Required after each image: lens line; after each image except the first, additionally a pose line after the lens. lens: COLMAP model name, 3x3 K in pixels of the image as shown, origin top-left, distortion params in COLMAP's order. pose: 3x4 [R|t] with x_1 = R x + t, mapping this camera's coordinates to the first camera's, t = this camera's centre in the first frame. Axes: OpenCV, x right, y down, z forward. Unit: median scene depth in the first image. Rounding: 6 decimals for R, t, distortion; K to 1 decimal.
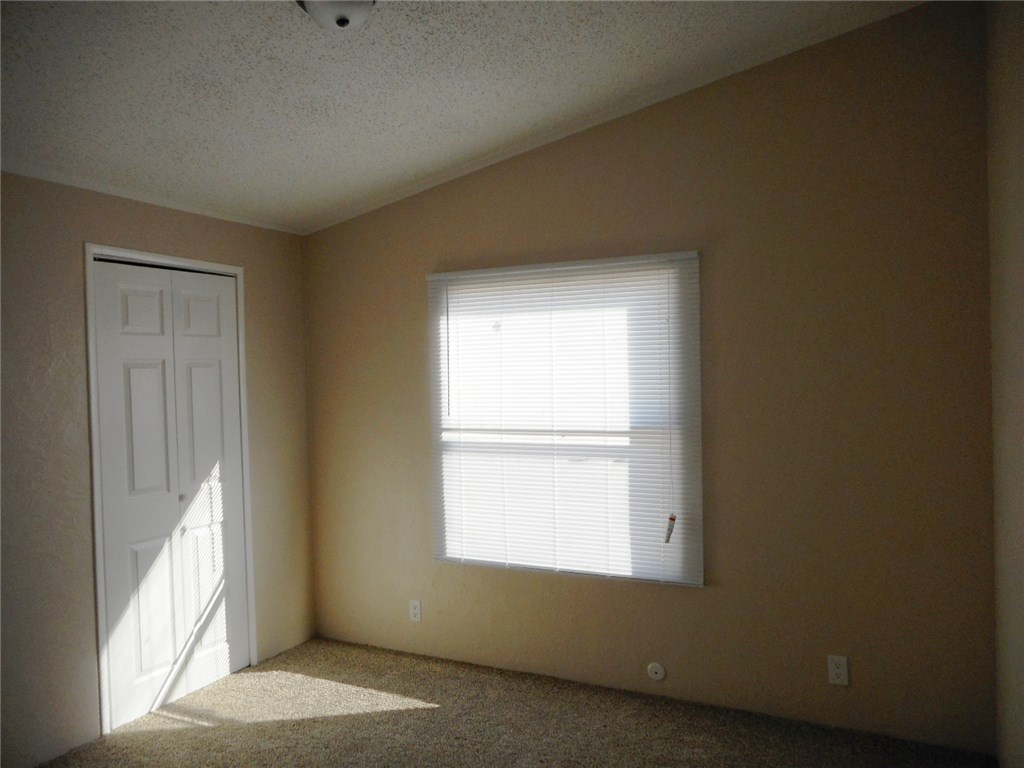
lens RADIAL K [[772.8, 0, 513.7], [0, 772.8, 384.5], [0, 0, 1]] dist [-0.002316, -0.001473]
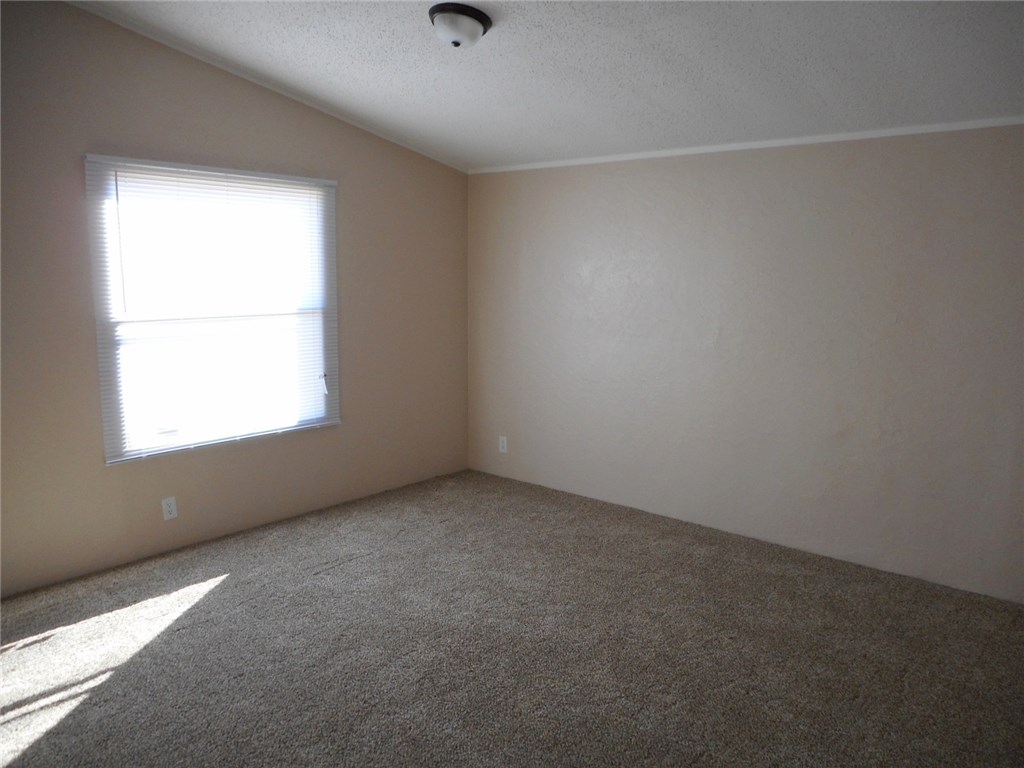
lens RADIAL K [[772.8, 0, 514.4], [0, 772.8, 384.5], [0, 0, 1]] dist [-0.002316, -0.001473]
pose [[0.259281, -0.109652, 0.959557, -0.916840], [0.018028, 0.993910, 0.108706, 0.035545], [-0.965634, -0.010887, 0.259678, 0.312653]]
